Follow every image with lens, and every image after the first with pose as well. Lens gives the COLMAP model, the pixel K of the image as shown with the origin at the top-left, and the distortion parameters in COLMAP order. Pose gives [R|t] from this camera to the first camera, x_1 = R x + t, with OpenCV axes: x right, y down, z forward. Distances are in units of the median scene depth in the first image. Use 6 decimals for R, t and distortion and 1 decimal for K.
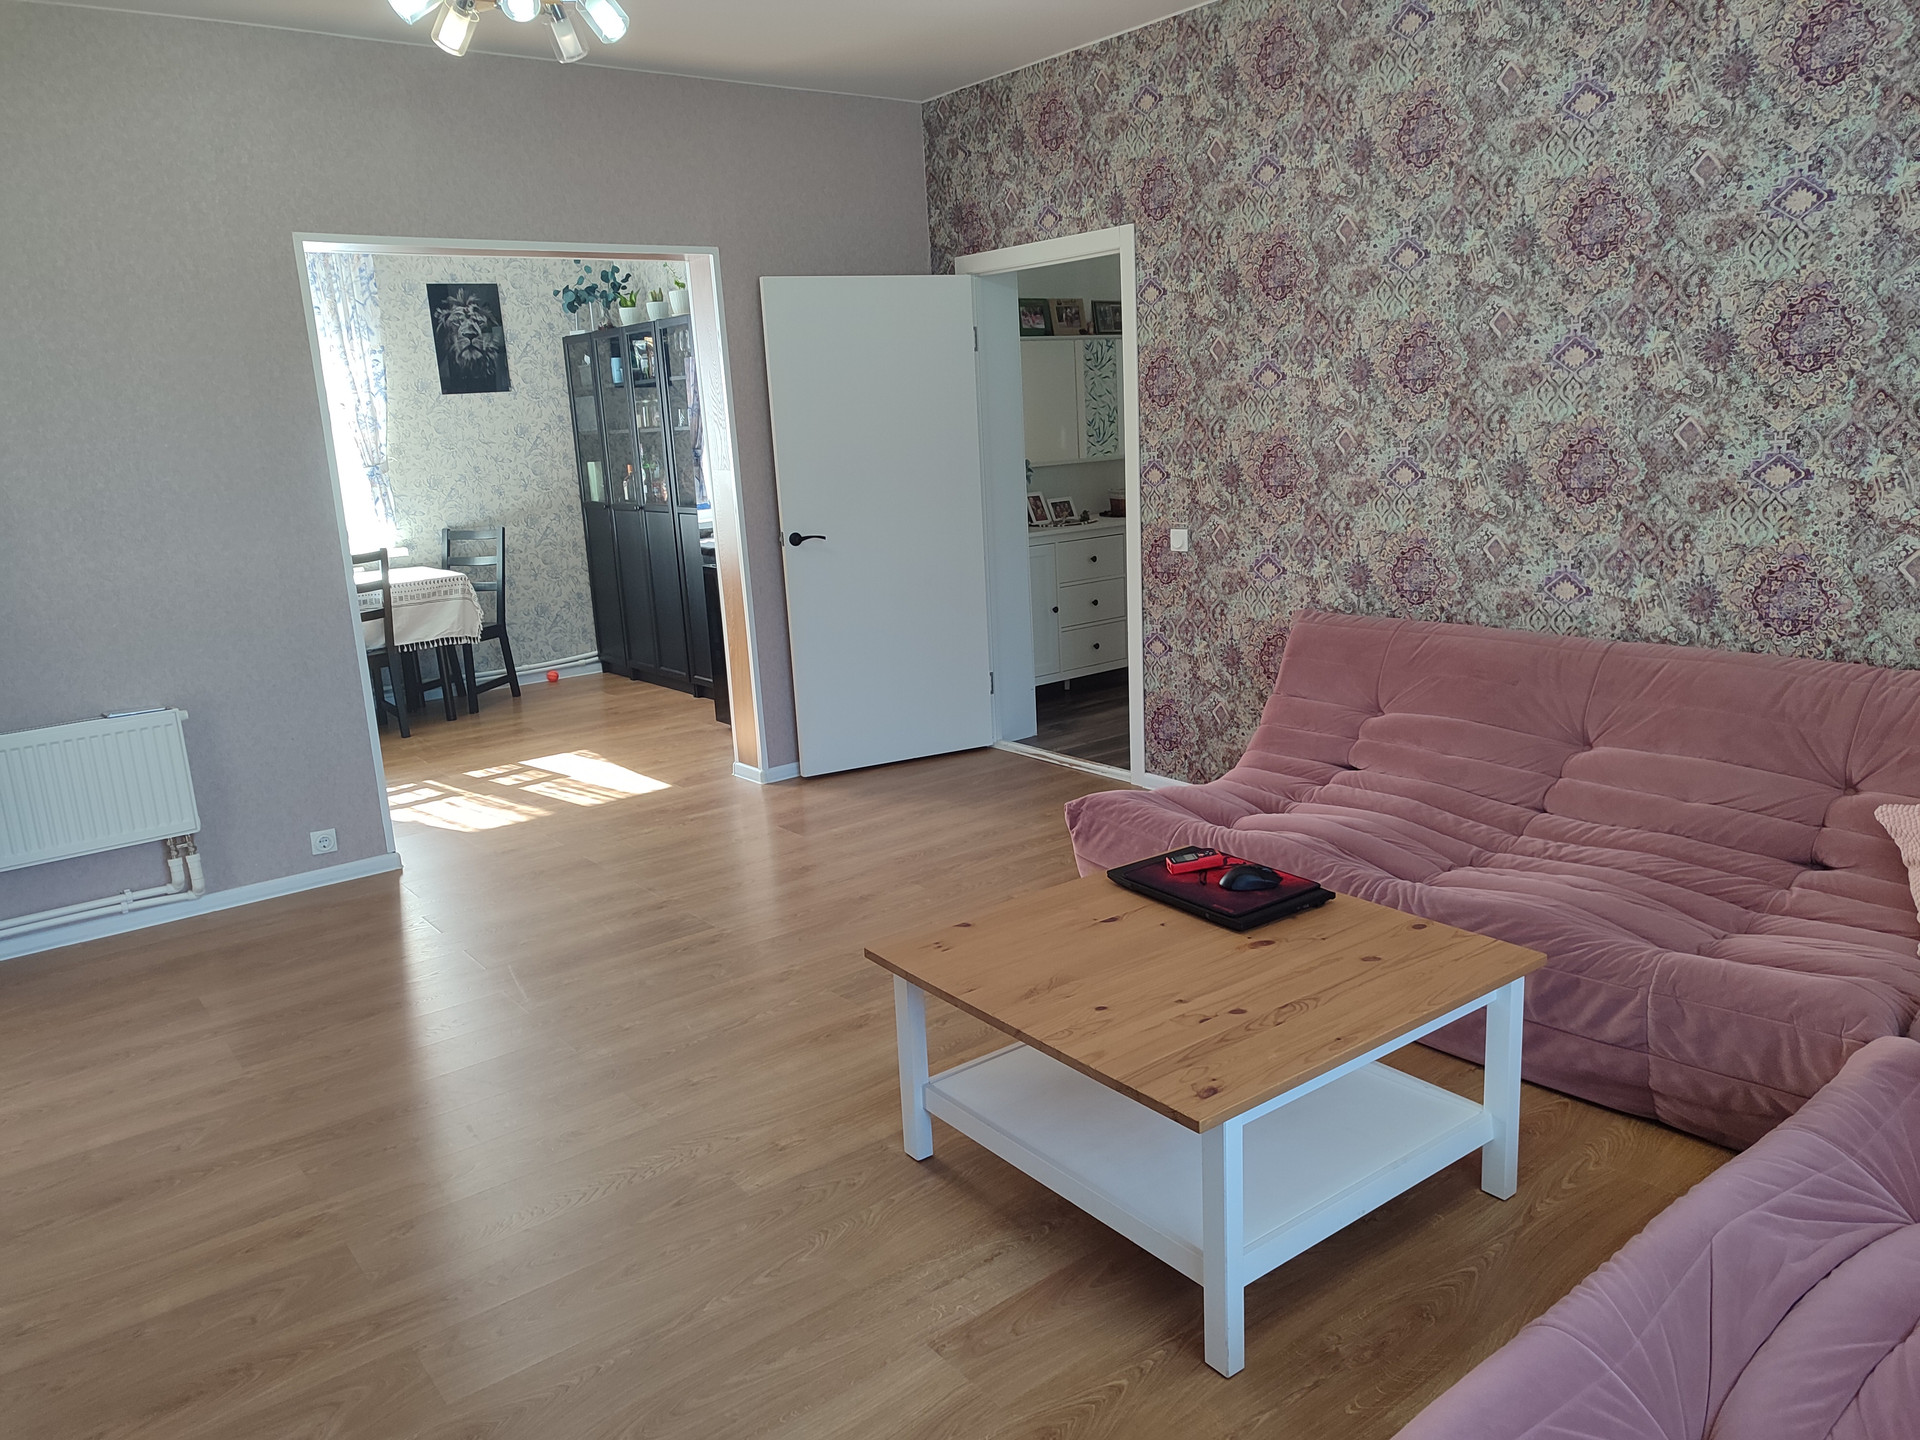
lens RADIAL K [[1365.8, 0, 962.0], [0, 1365.8, 722.9], [0, 0, 1]] dist [0.016207, -0.009322]
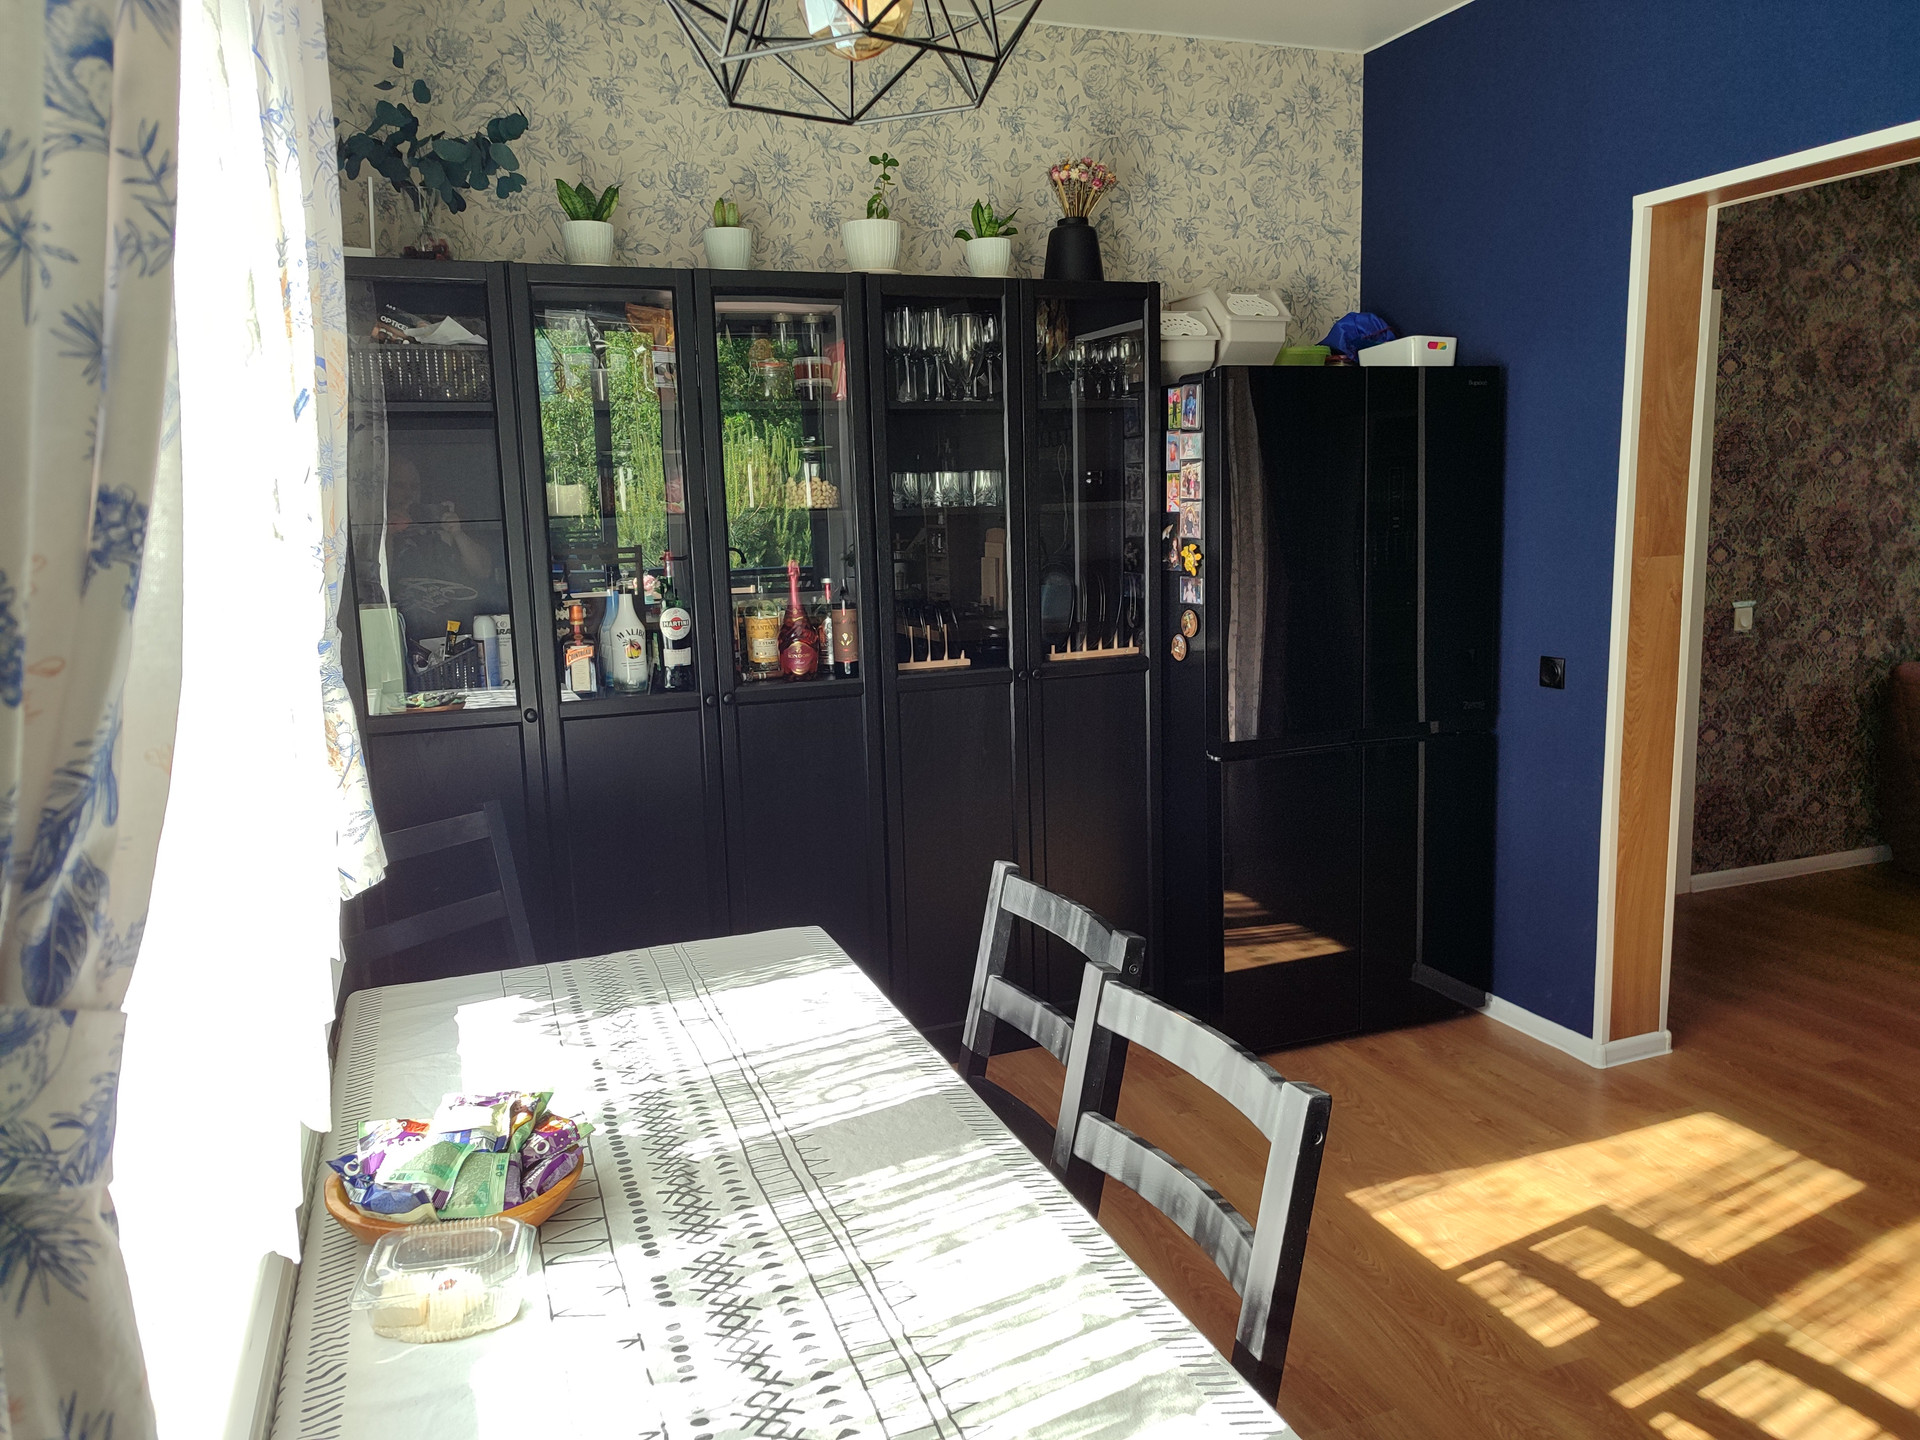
lens RADIAL K [[1365.8, 0, 961.7], [0, 1365.8, 708.8], [0, 0, 1]] dist [0.016207, -0.009322]
pose [[0.297989, -0.103985, 0.948889, -0.604060], [0.226570, 0.973347, 0.035513, -0.149737], [-0.927291, 0.204407, 0.313607, 0.789506]]
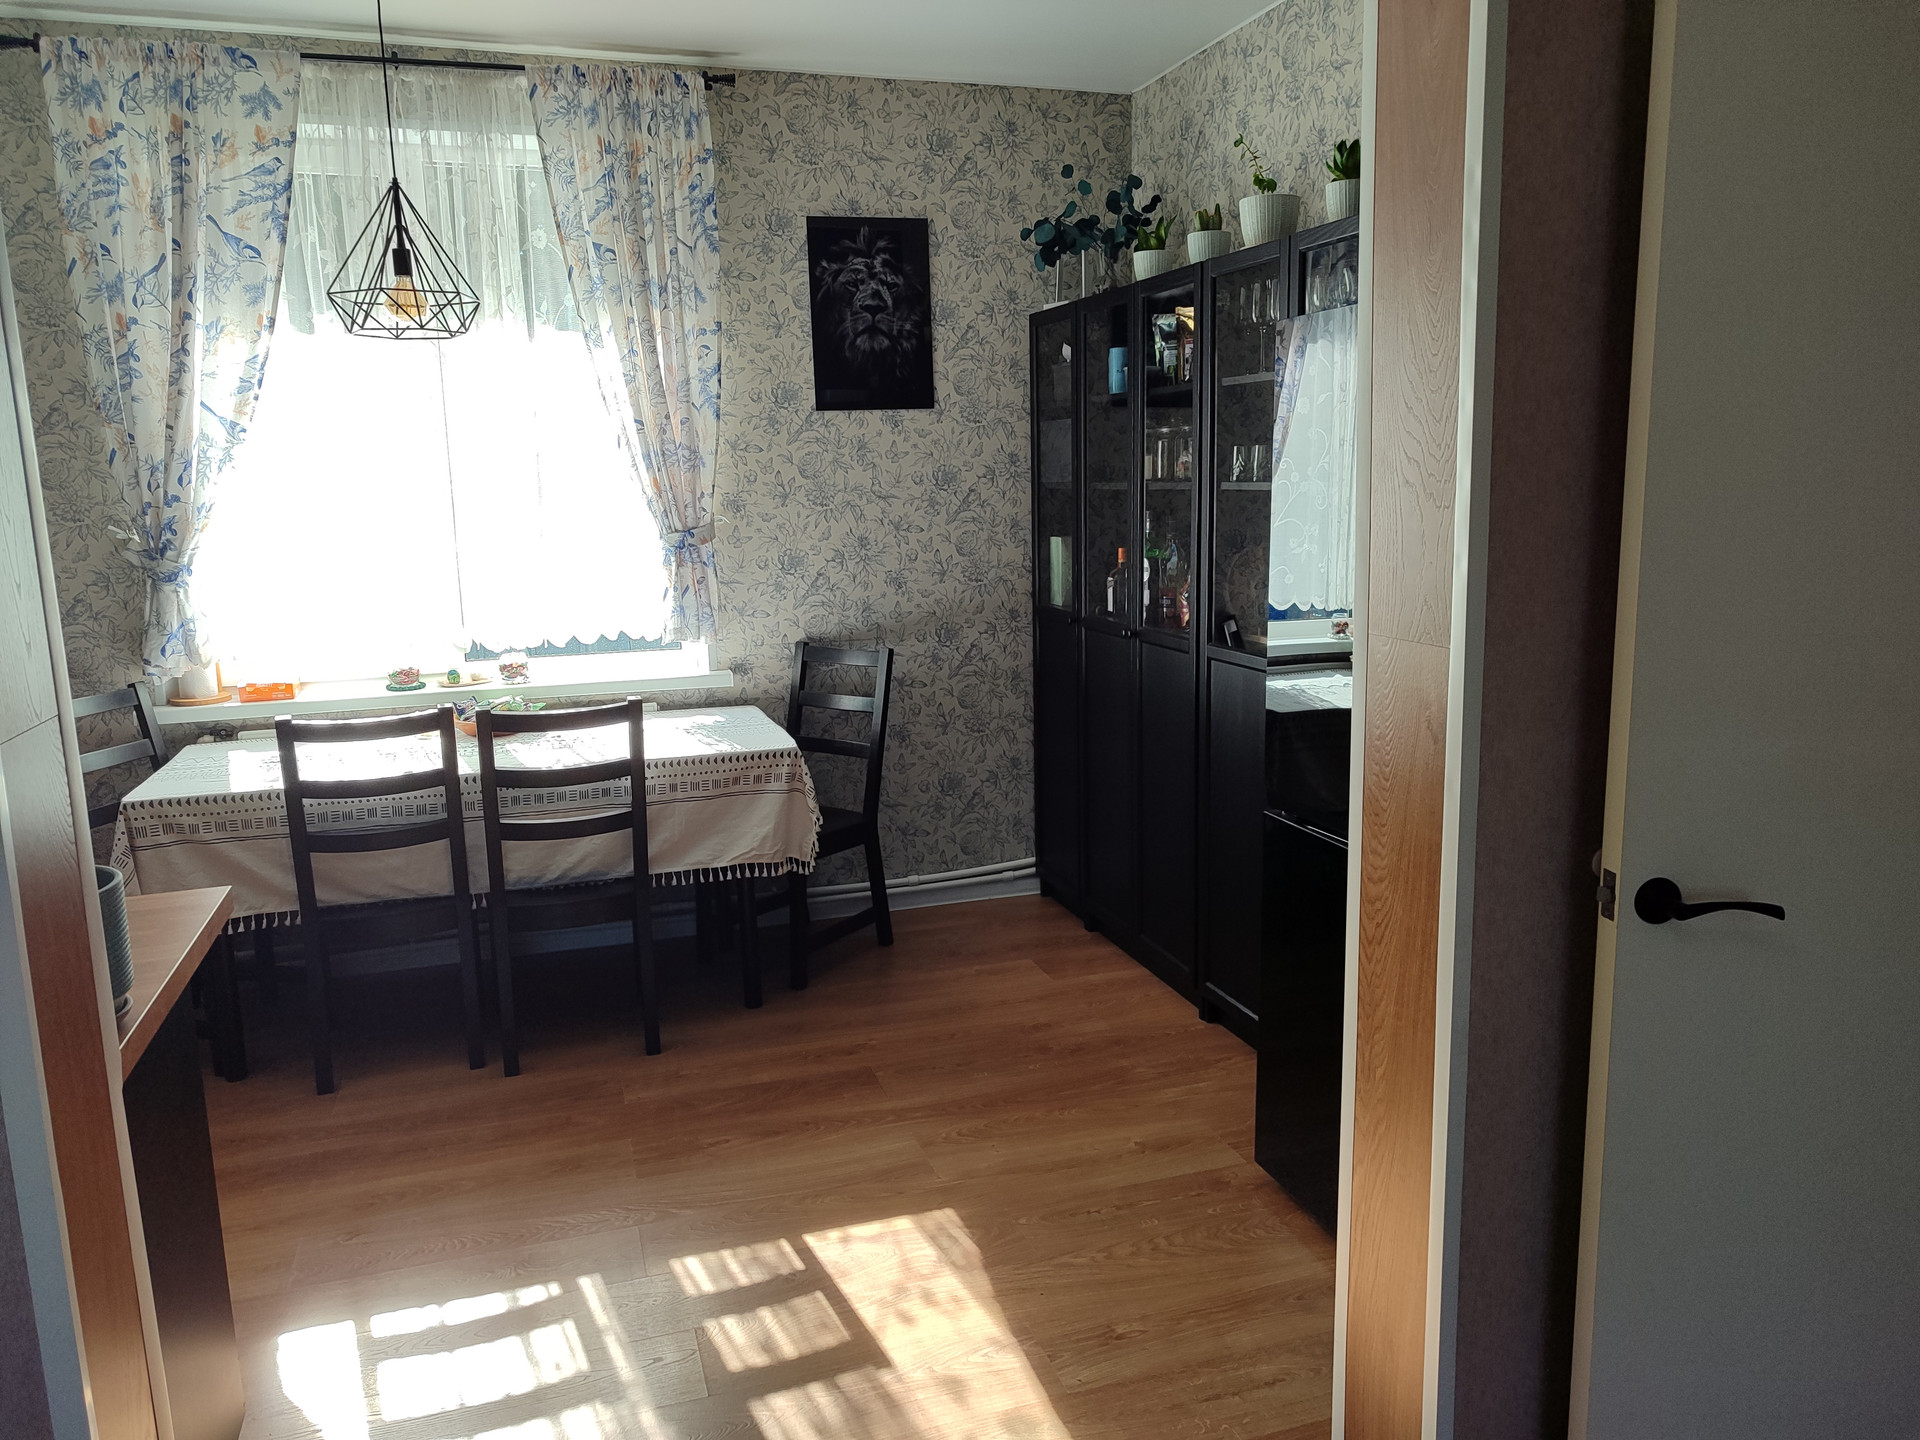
lens RADIAL K [[1365.8, 0, 977.0], [0, 1365.8, 731.5], [0, 0, 1]] dist [0.016207, -0.009322]
pose [[0.941094, 0.094762, -0.324595, -0.118030], [-0.103114, 0.994632, -0.008585, -0.108431], [0.322039, 0.041550, 0.945814, 0.486715]]
